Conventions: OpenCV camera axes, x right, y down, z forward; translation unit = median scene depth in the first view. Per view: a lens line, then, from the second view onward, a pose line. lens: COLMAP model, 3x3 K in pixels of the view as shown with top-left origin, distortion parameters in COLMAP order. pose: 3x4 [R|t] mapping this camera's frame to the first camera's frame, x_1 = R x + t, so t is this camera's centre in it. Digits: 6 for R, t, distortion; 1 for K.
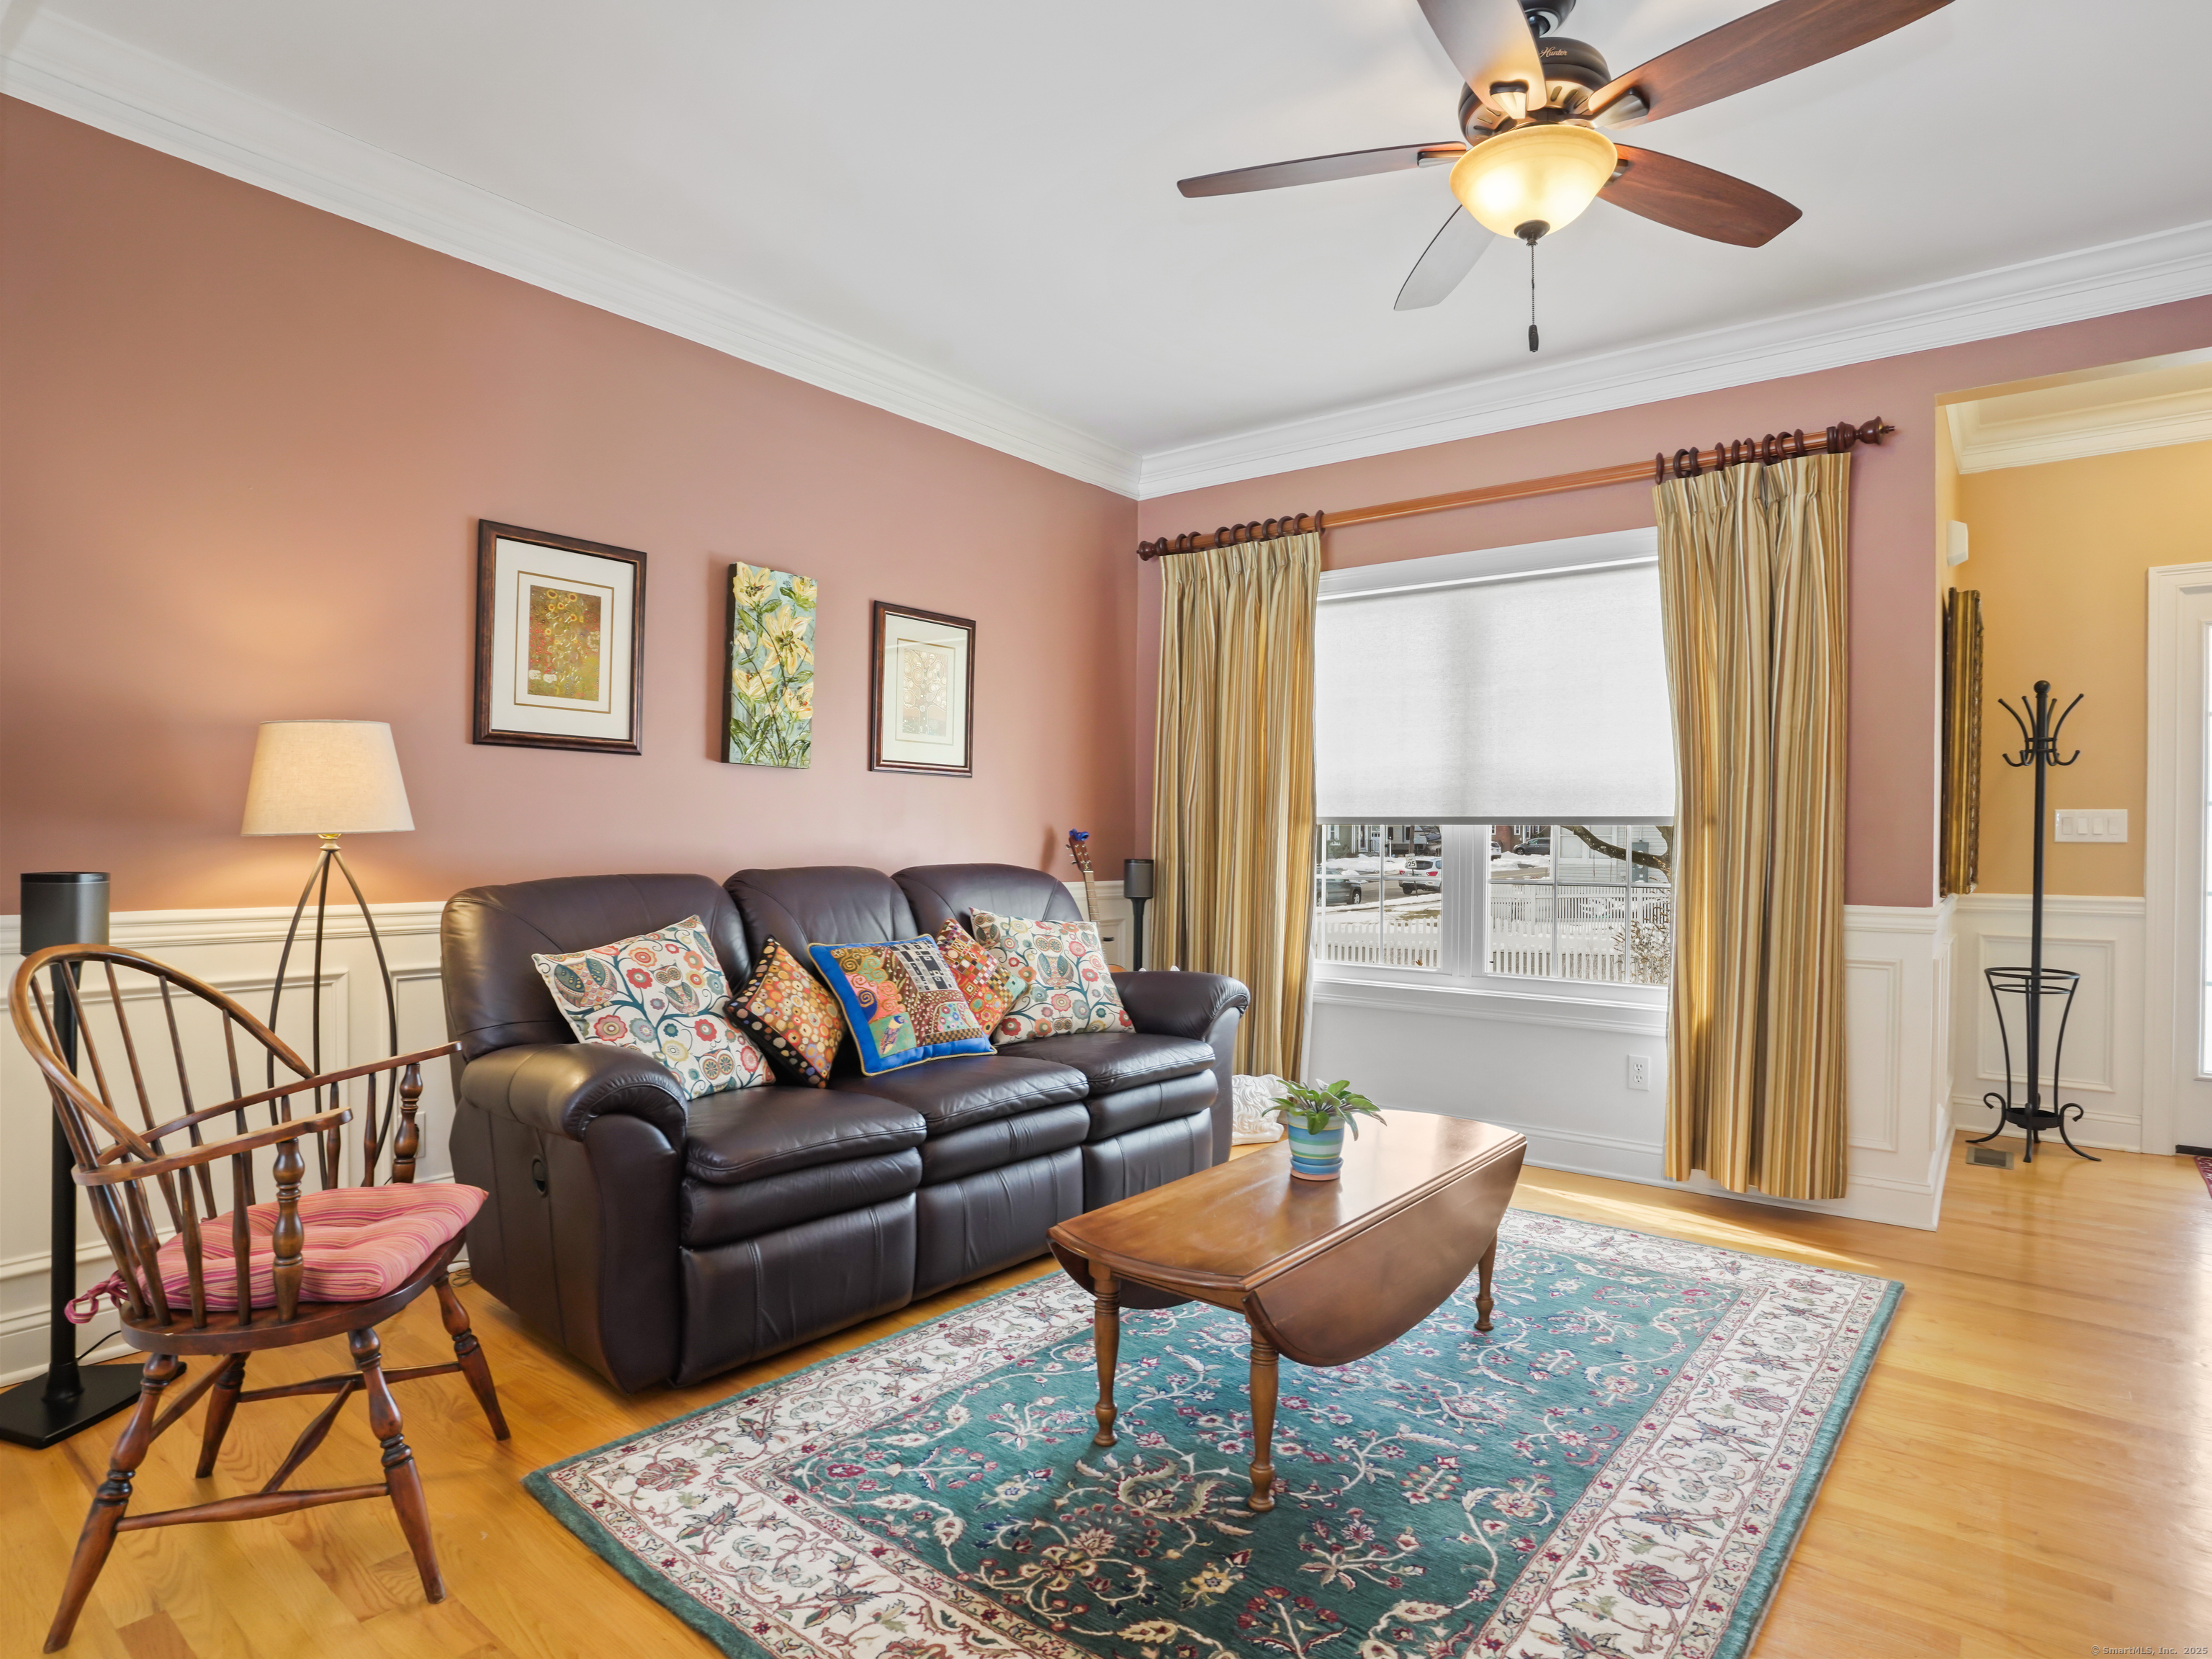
lens RADIAL K [[1220.0, 0, 1102.9], [0, 1220.0, 840.4], [0, 0, 1]] dist [-0.082347, 0.037393]
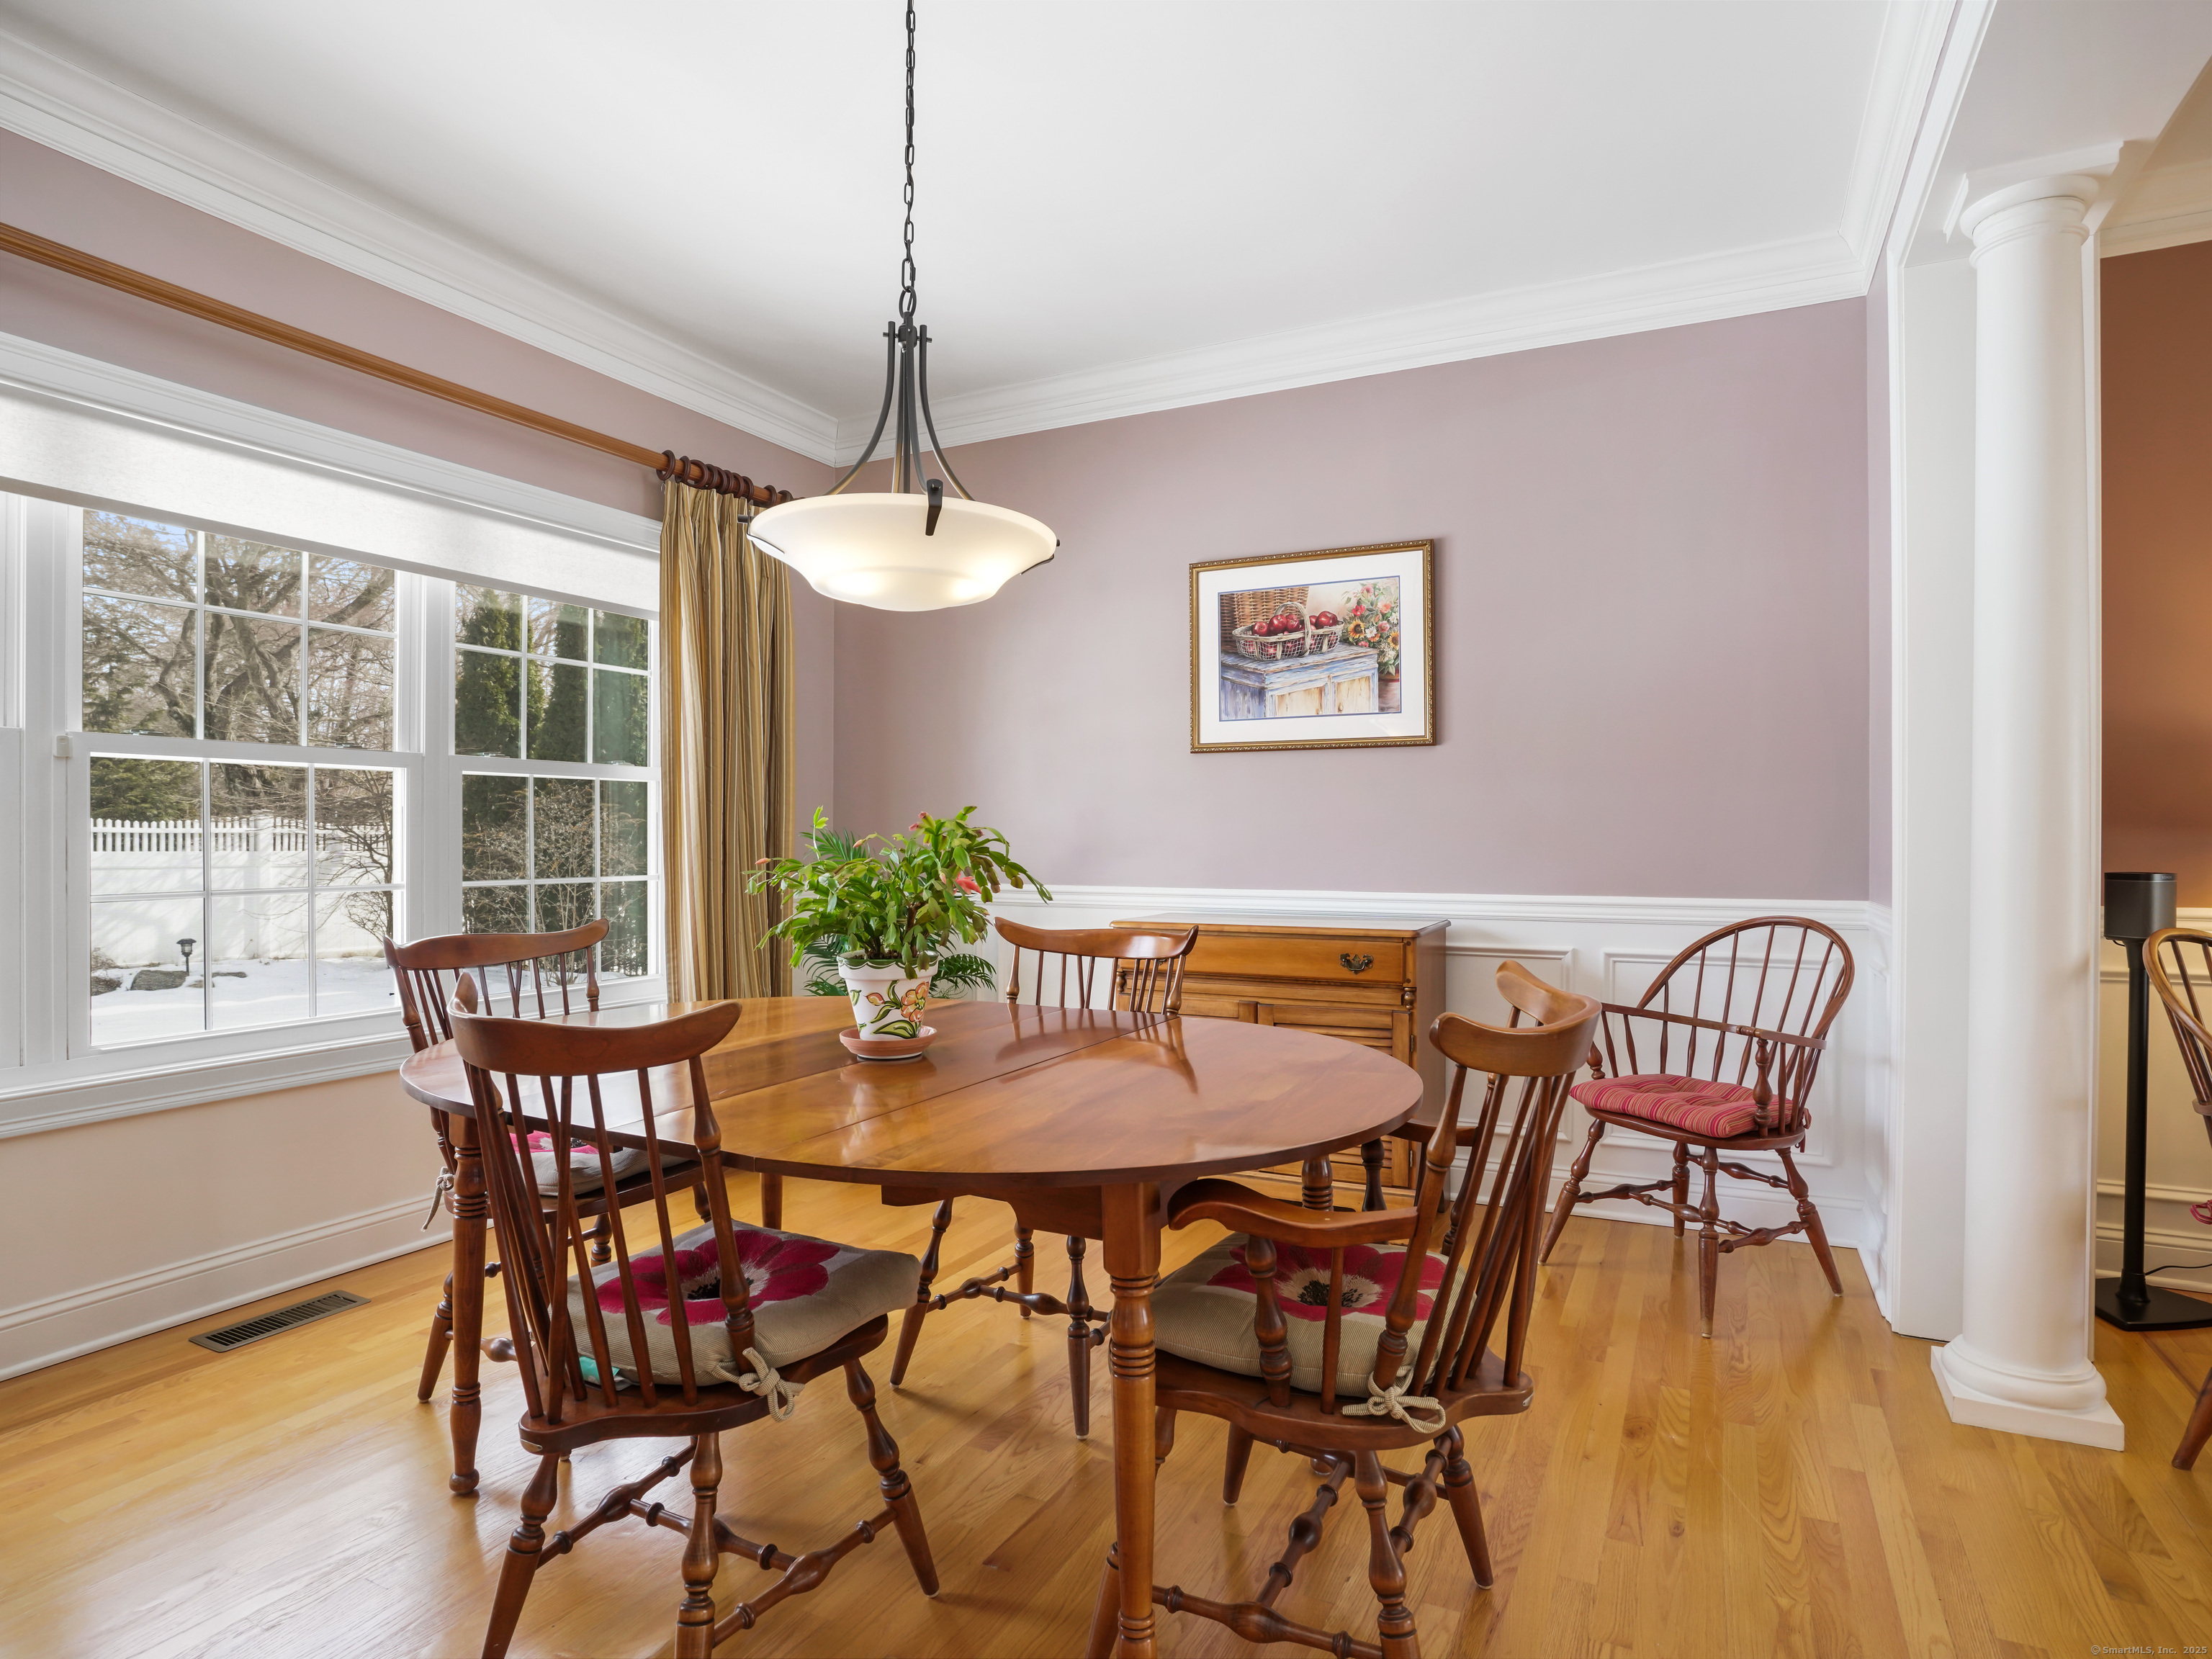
lens RADIAL K [[1220.0, 0, 1106.6], [0, 1220.0, 838.1], [0, 0, 1]] dist [-0.082347, 0.037393]
pose [[0.196844, -0.009380, -0.980390, 0.072295], [-0.001701, 0.999949, -0.009909, 0.003335], [0.980433, 0.003618, 0.196818, -0.213237]]
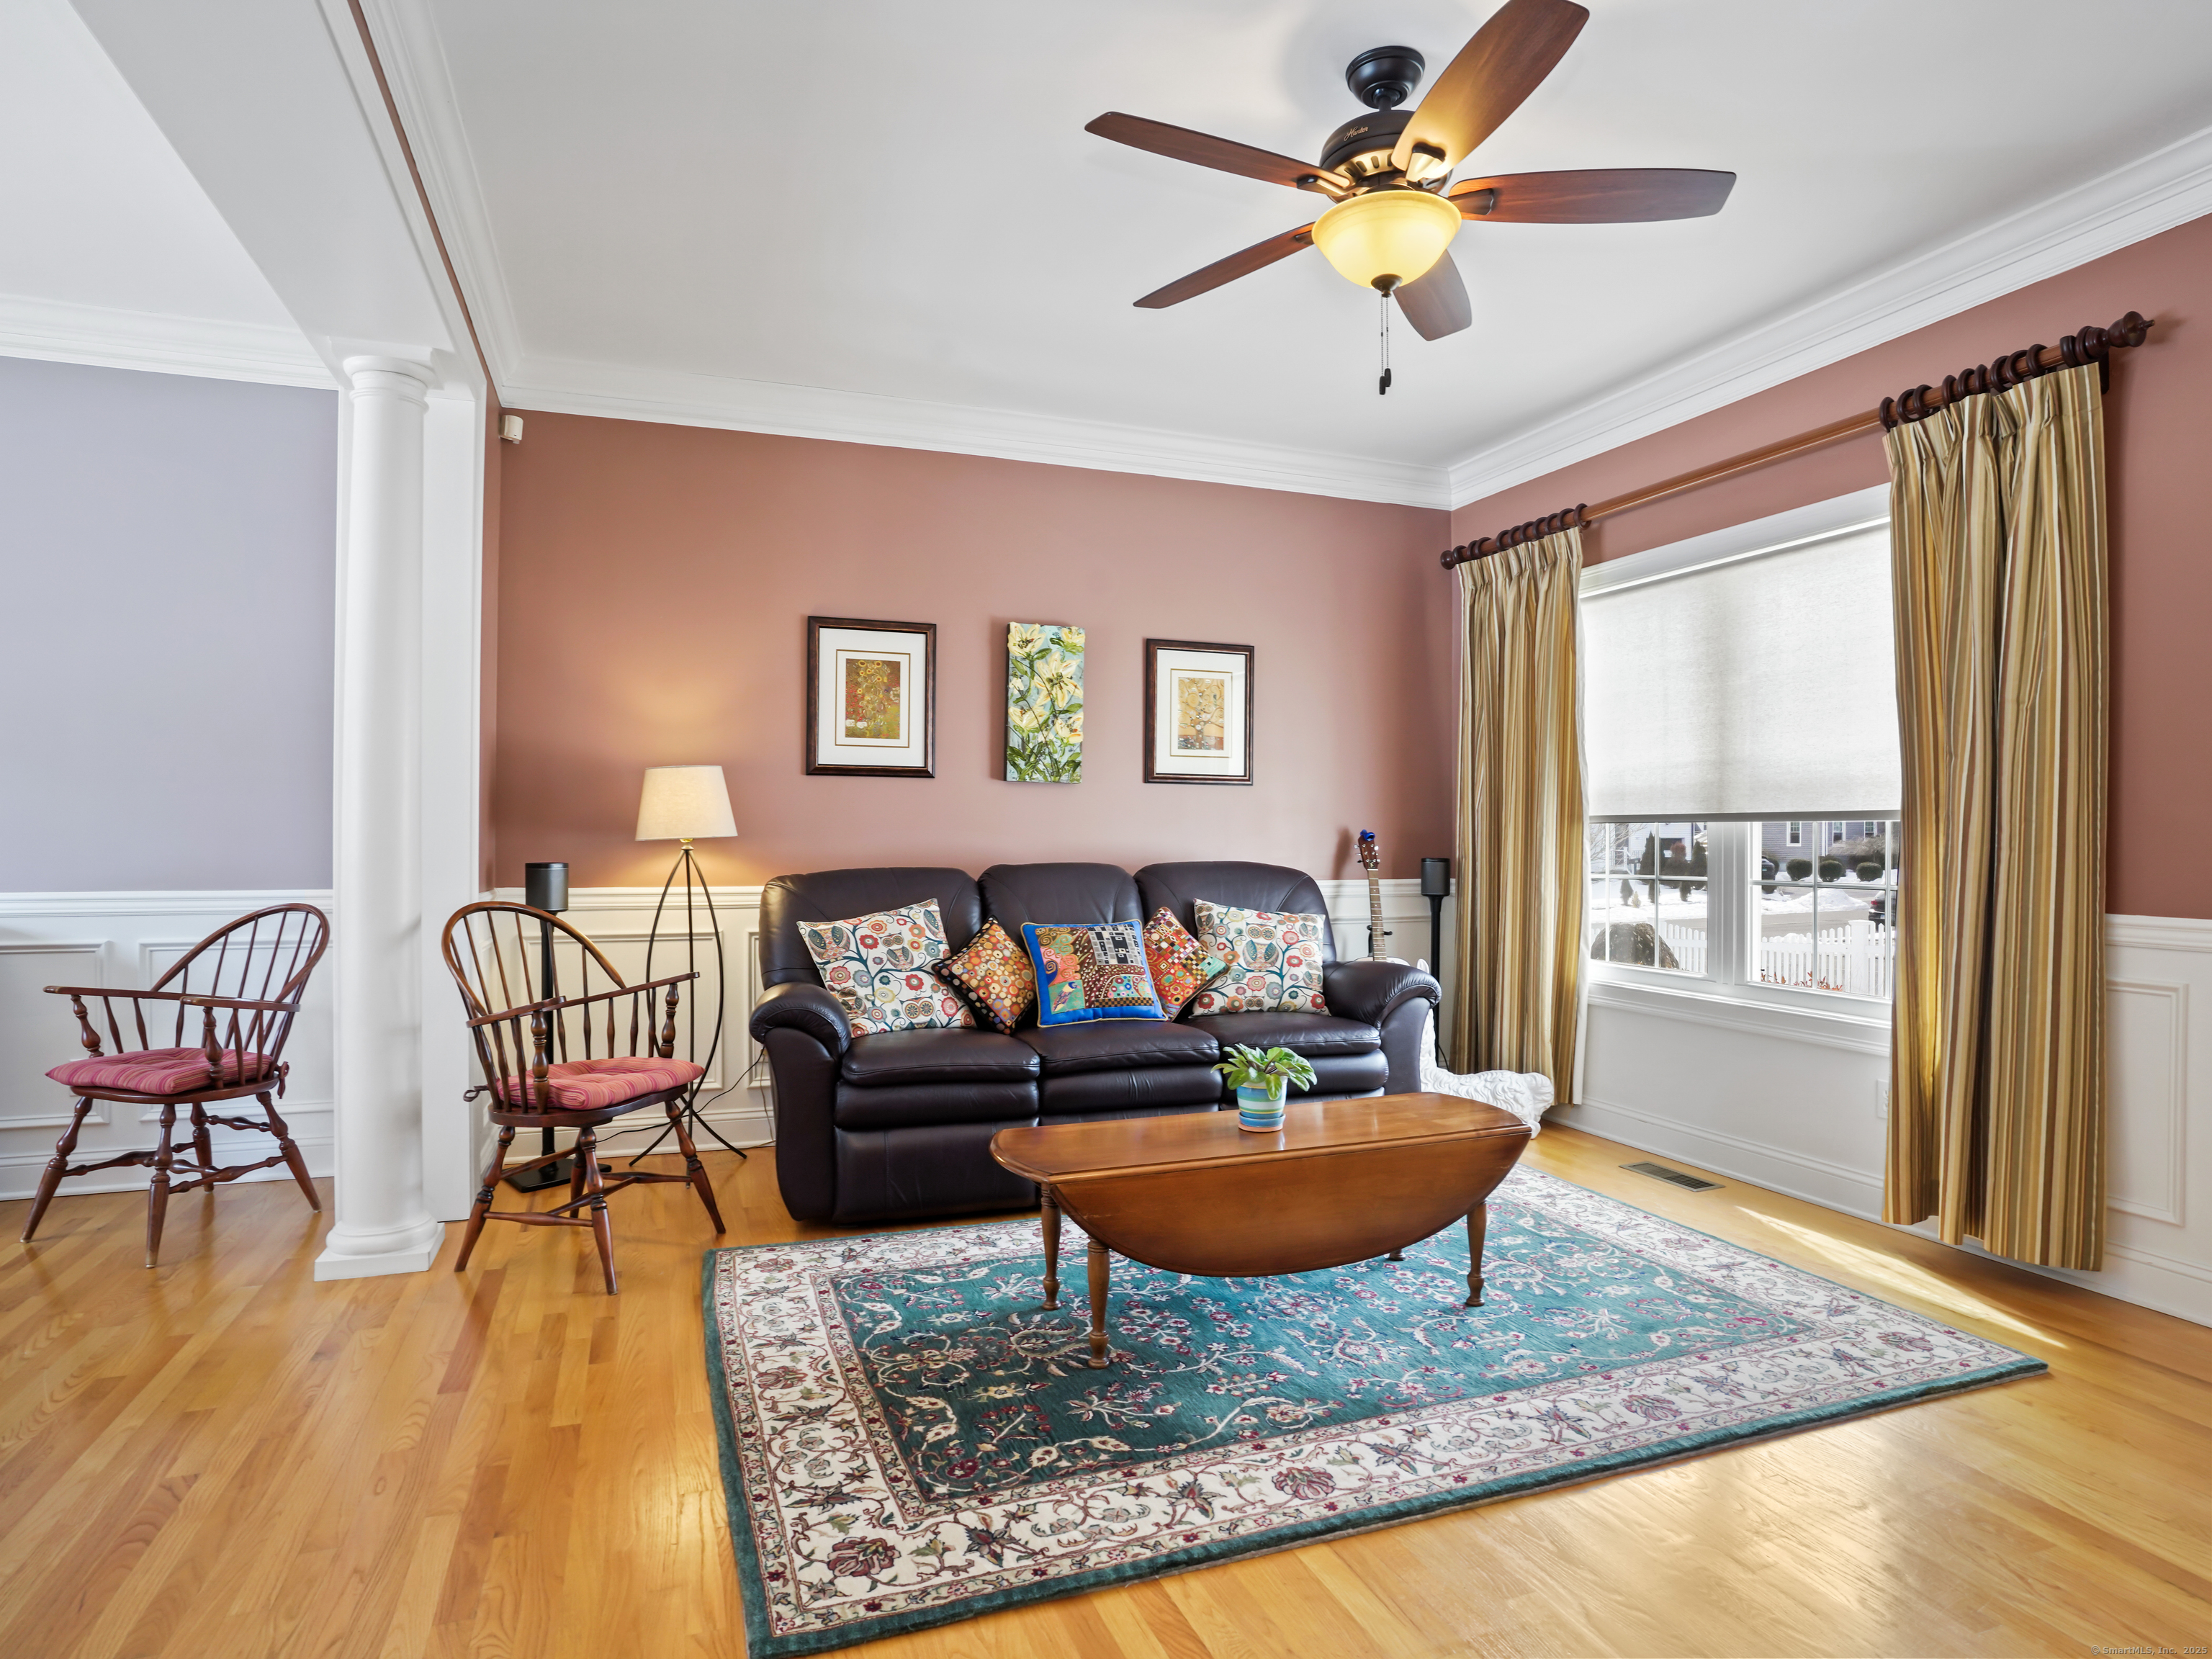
lens RADIAL K [[1237.4, 0, 1100.8], [0, 1237.4, 839.6], [0, 0, 1]] dist [-0.083792, 0.042614]
pose [[0.855881, -0.005941, -0.517138, 0.500336], [0.004886, 0.999982, -0.003401, 0.002532], [0.517149, 0.000384, 0.855895, -0.067079]]
